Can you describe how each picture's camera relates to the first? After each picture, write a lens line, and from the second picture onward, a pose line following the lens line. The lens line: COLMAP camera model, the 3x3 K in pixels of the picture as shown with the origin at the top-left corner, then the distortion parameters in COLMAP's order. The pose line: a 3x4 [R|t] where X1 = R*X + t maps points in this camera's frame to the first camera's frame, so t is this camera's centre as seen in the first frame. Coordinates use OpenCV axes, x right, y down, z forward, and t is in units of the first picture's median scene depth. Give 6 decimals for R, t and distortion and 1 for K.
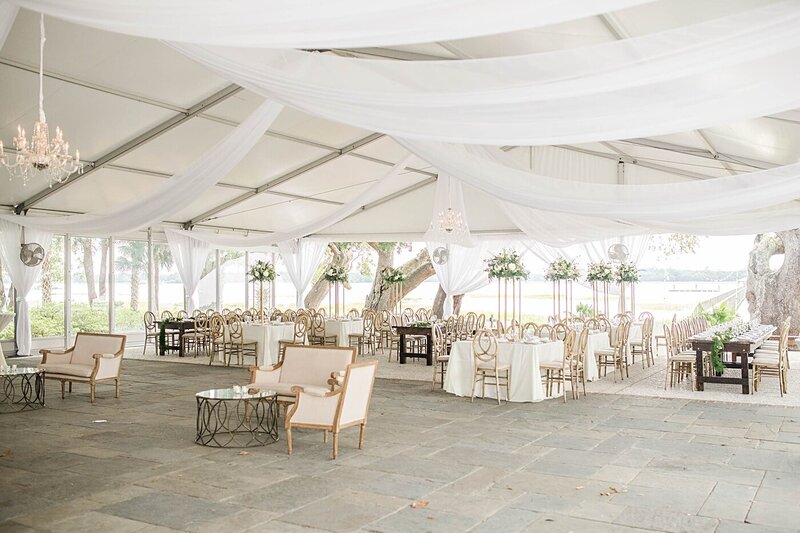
lens RADIAL K [[741.4, 0, 400.0], [0, 741.4, 266.5], [0, 0, 1]] dist [-0.062964, -0.009497]
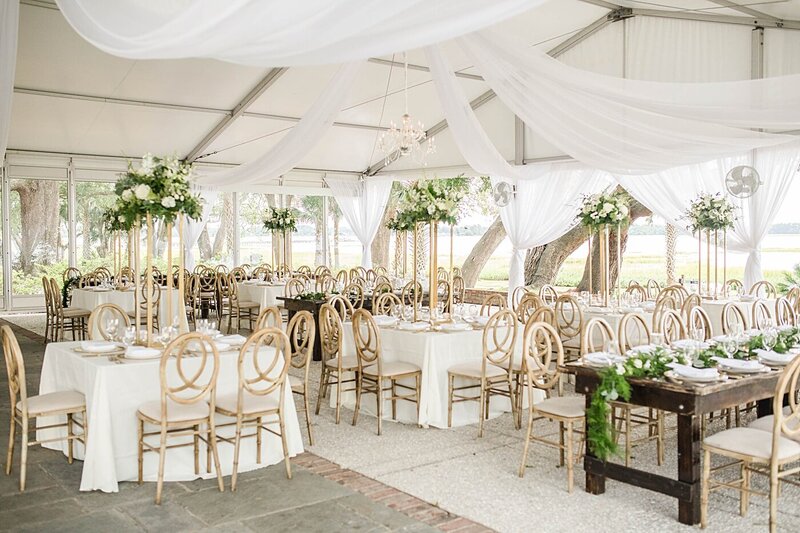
lens RADIAL K [[741.4, 0, 400.0], [0, 741.4, 266.5], [0, 0, 1]] dist [-0.062964, -0.009497]
pose [[0.920118, 0.013574, -0.391406, 0.270661], [0.010743, 0.998148, 0.059871, 0.012076], [0.391494, -0.059293, 0.918268, 0.347343]]
